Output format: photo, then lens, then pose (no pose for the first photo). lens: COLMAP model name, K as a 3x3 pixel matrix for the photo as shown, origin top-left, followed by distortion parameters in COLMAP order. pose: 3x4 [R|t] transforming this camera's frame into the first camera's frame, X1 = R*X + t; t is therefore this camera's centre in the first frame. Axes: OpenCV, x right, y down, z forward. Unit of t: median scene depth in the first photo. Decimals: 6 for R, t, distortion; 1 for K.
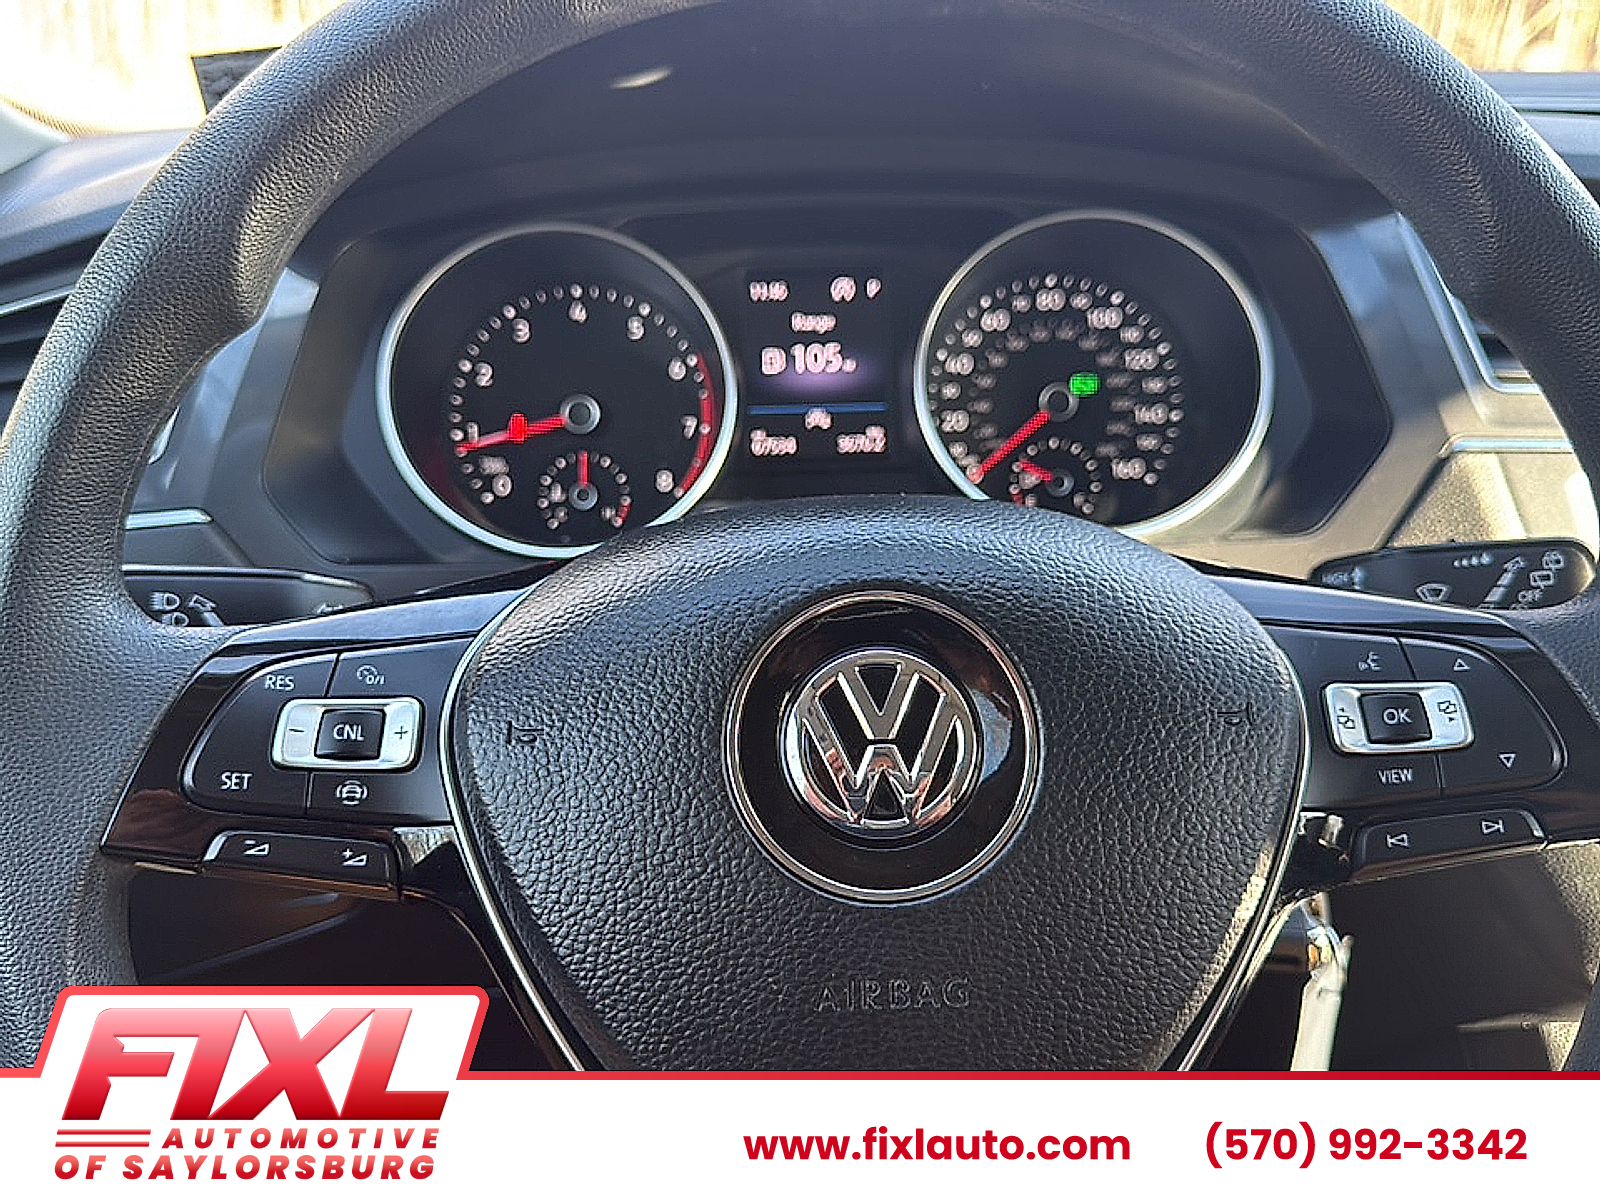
lens RADIAL K [[1383.6, 0, 803.9], [0, 1383.6, 598.6], [0, 0, 1]] dist [0.050148, -0.160064]
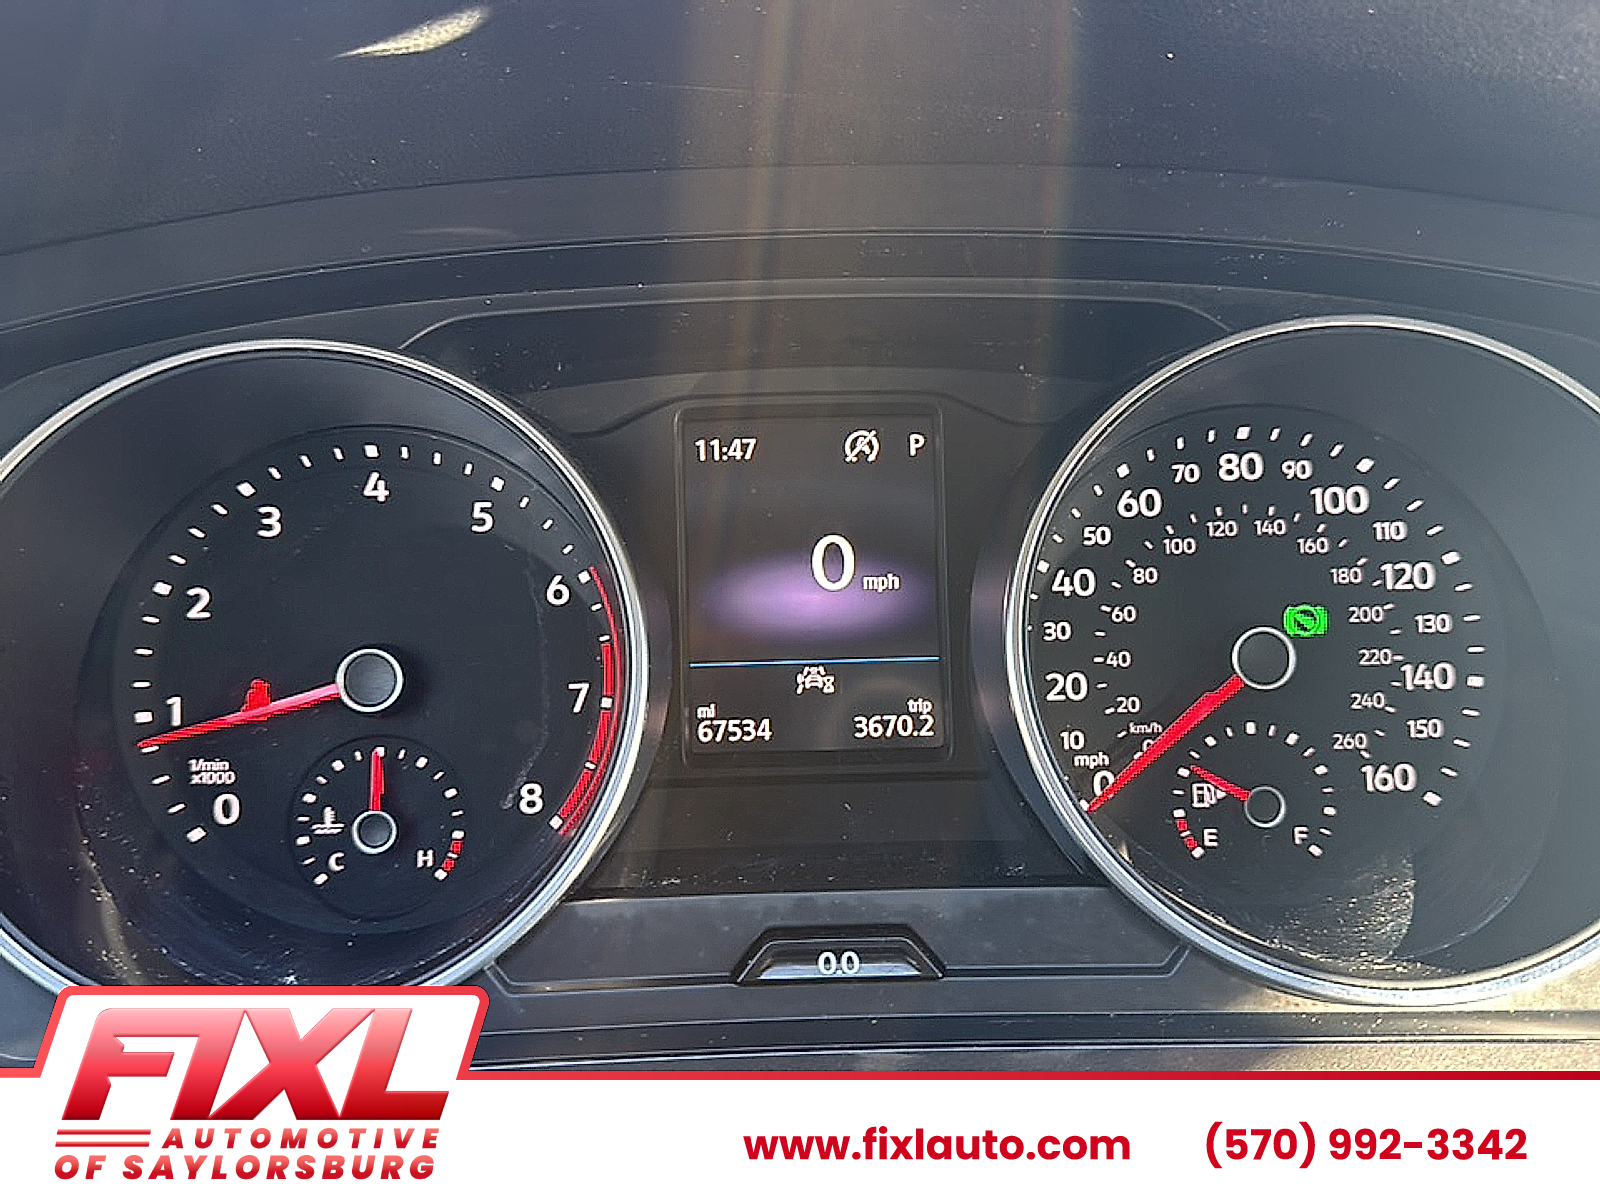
lens RADIAL K [[1383.6, 0, 814.3], [0, 1383.6, 594.1], [0, 0, 1]] dist [0.050148, -0.160064]
pose [[0.999997, 0.000928, 0.002212, 0.016447], [-0.000805, 0.998481, -0.055099, -0.254589], [-0.002260, 0.055097, 0.998478, 0.866341]]
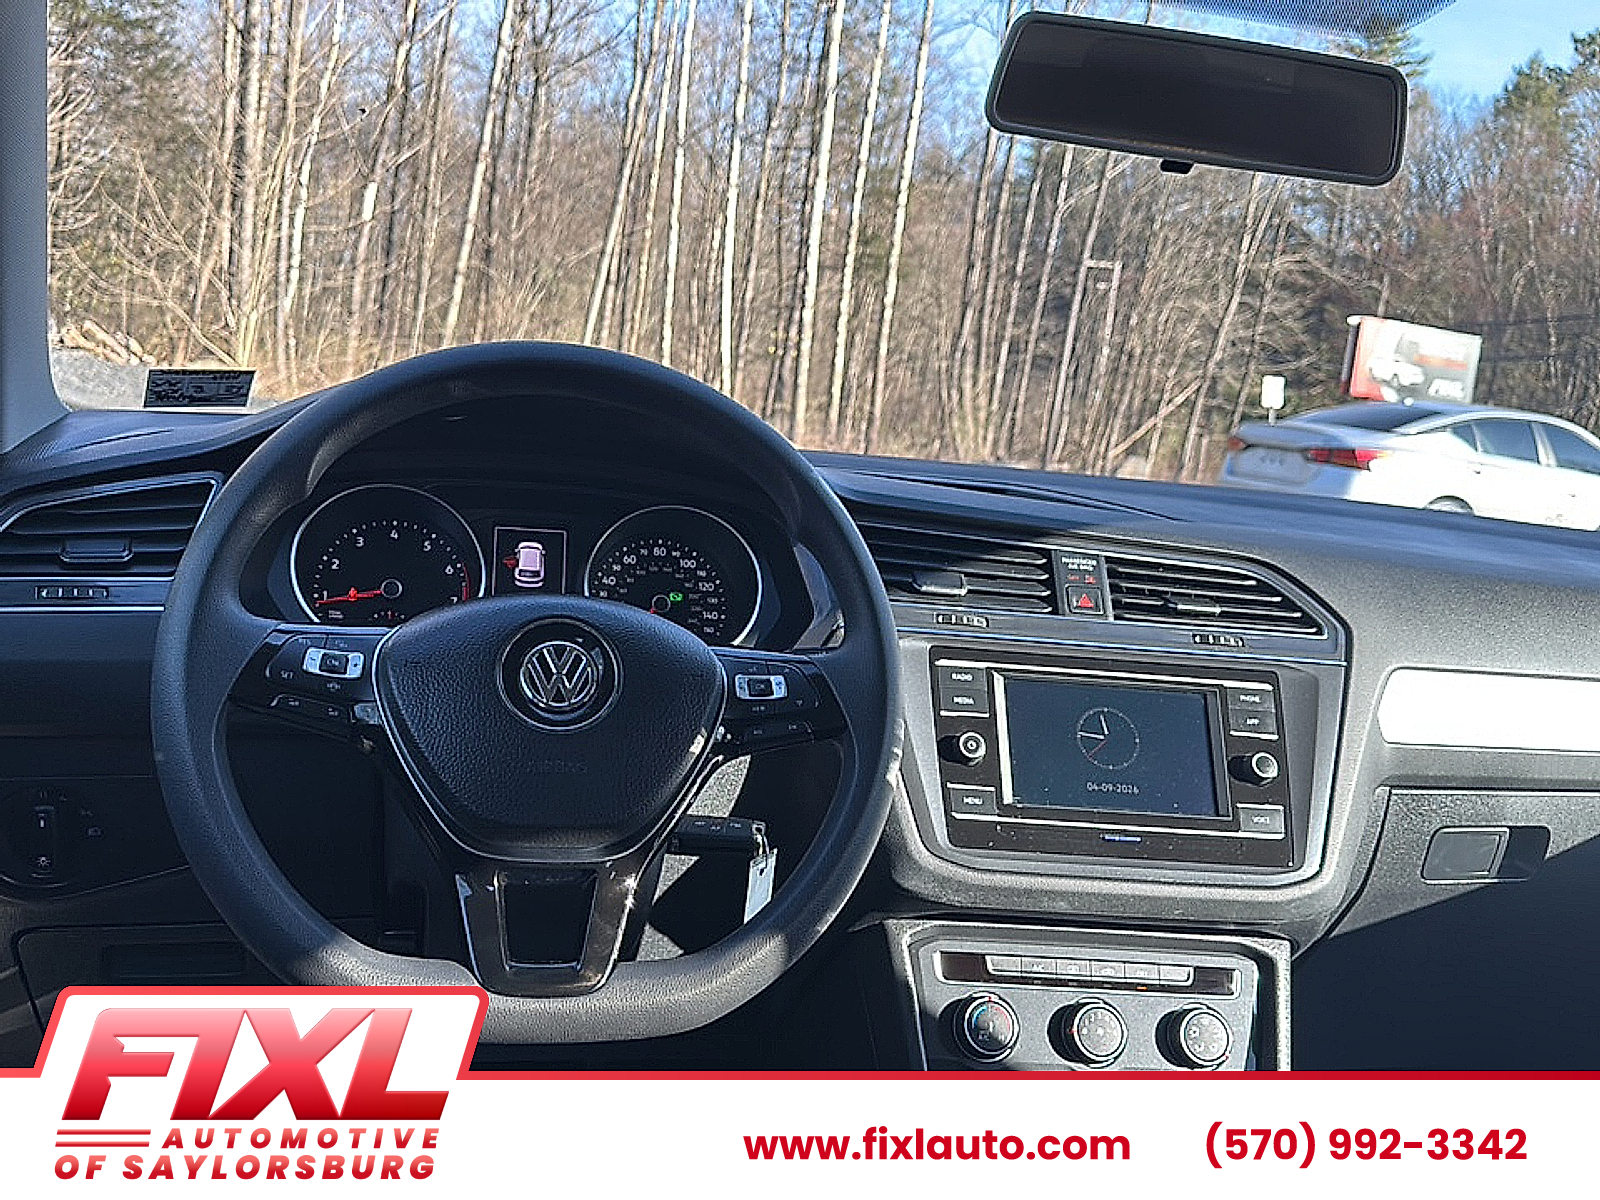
lens RADIAL K [[1383.6, 0, 806.7], [0, 1383.6, 606.5], [0, 0, 1]] dist [0.050148, -0.160064]
pose [[0.970843, 0.082719, 0.224992, -0.082703], [-0.028551, 0.971797, -0.234084, 0.542385], [-0.238009, 0.220835, 0.945824, -1.497107]]
